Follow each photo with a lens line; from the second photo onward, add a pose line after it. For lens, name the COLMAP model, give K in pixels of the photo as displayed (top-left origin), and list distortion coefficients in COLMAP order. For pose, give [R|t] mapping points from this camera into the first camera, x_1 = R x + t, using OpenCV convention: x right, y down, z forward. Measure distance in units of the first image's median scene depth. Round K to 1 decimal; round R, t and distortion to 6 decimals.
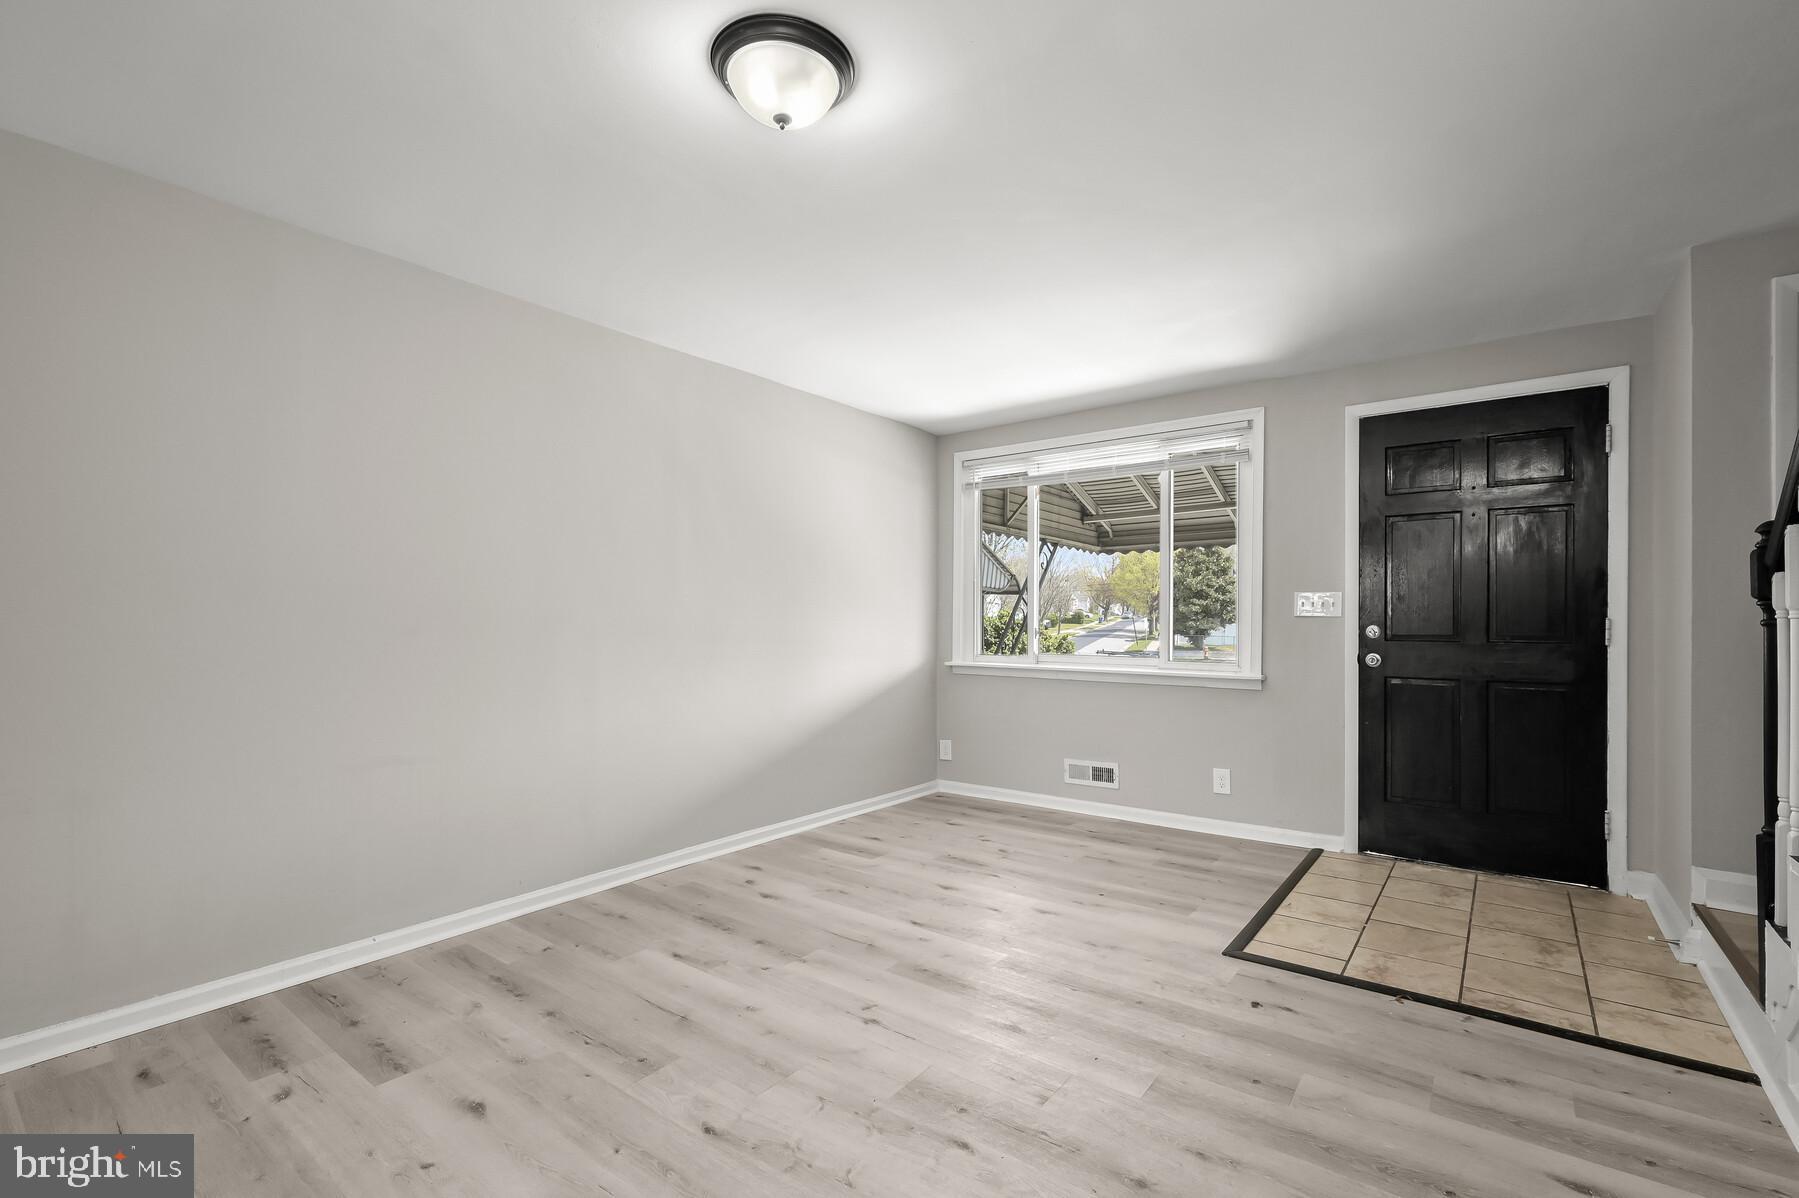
lens RADIAL K [[802.0, 0, 880.3], [0, 802.0, 614.0], [0, 0, 1]] dist [-0.004913, -0.000217]
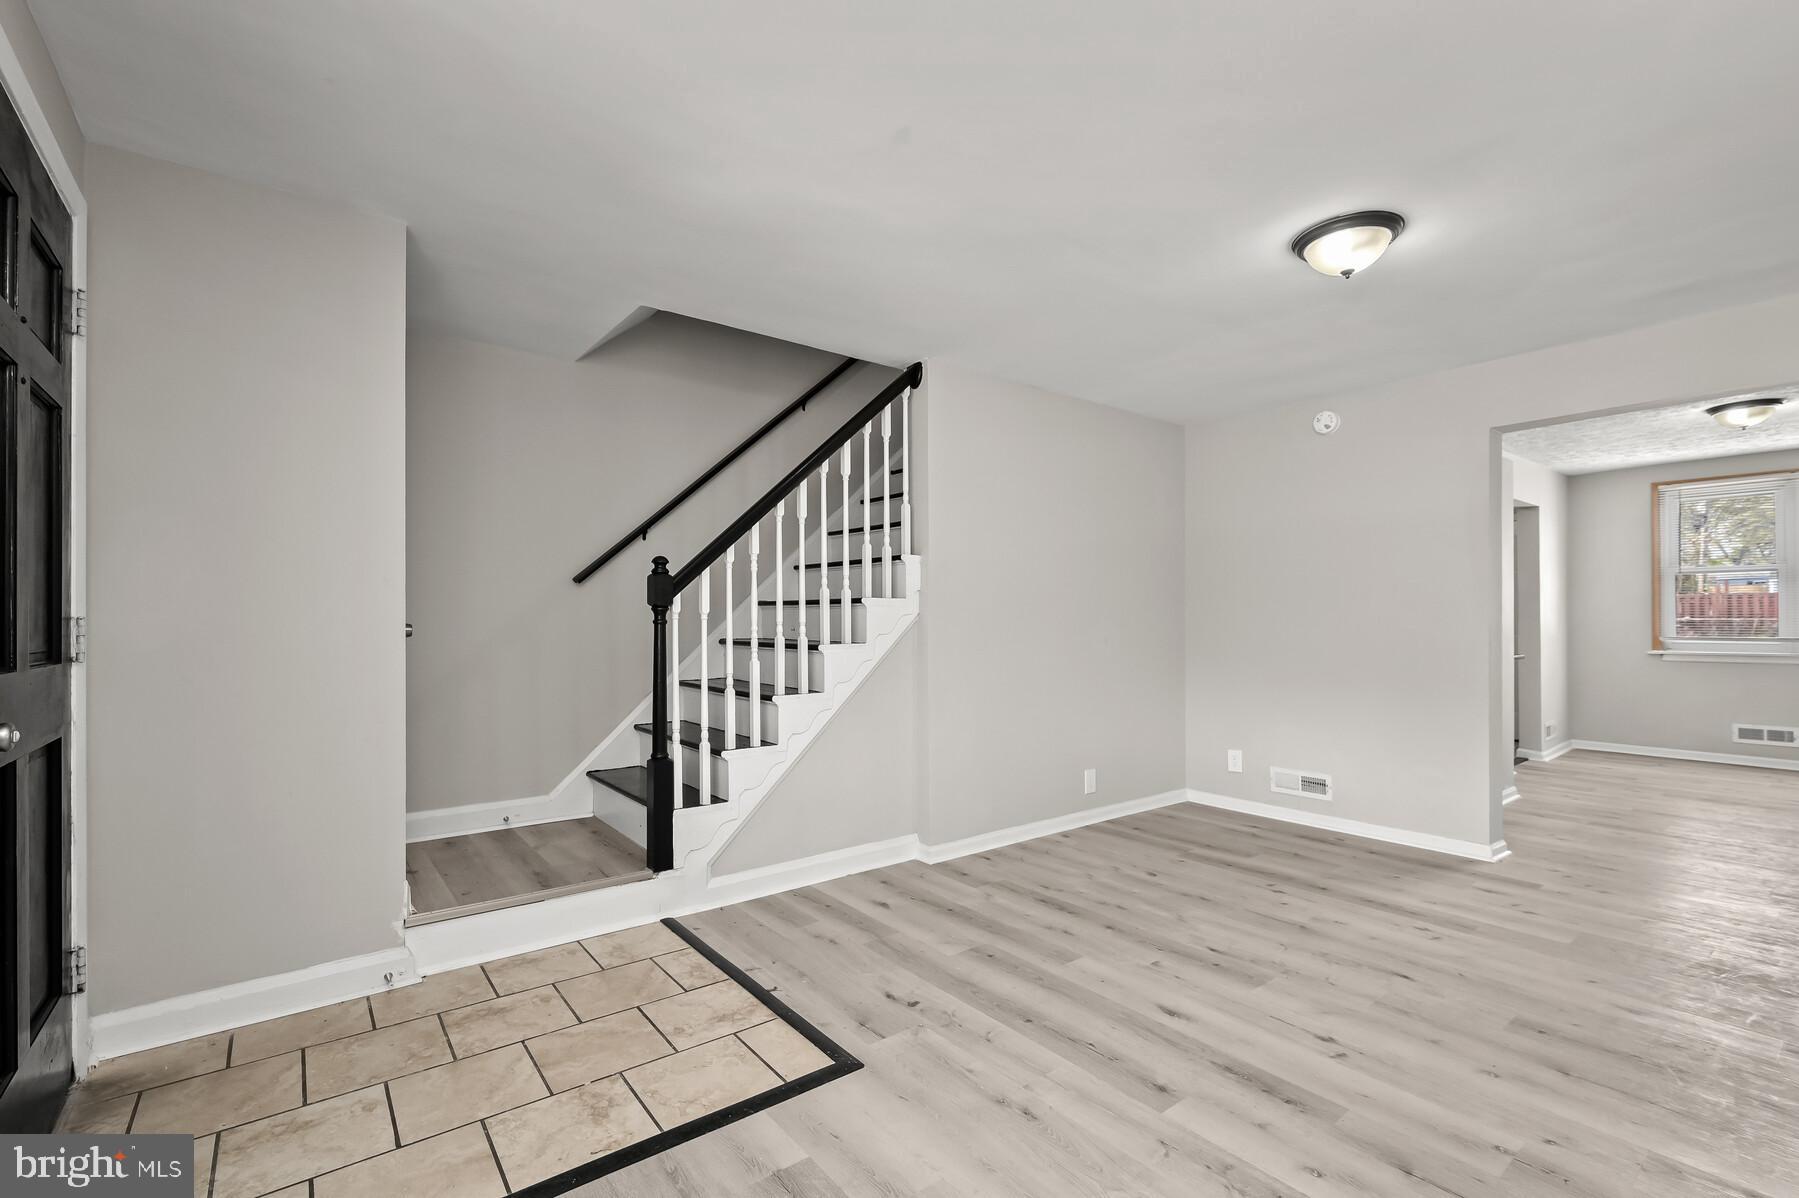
lens RADIAL K [[802.0, 0, 893.3], [0, 802.0, 613.7], [0, 0, 1]] dist [-0.004913, -0.000217]
pose [[-0.973319, 0.004054, 0.229419, 0.270594], [0.000494, 0.999879, -0.015572, 0.016229], [-0.229454, -0.015043, -0.973203, 2.052186]]
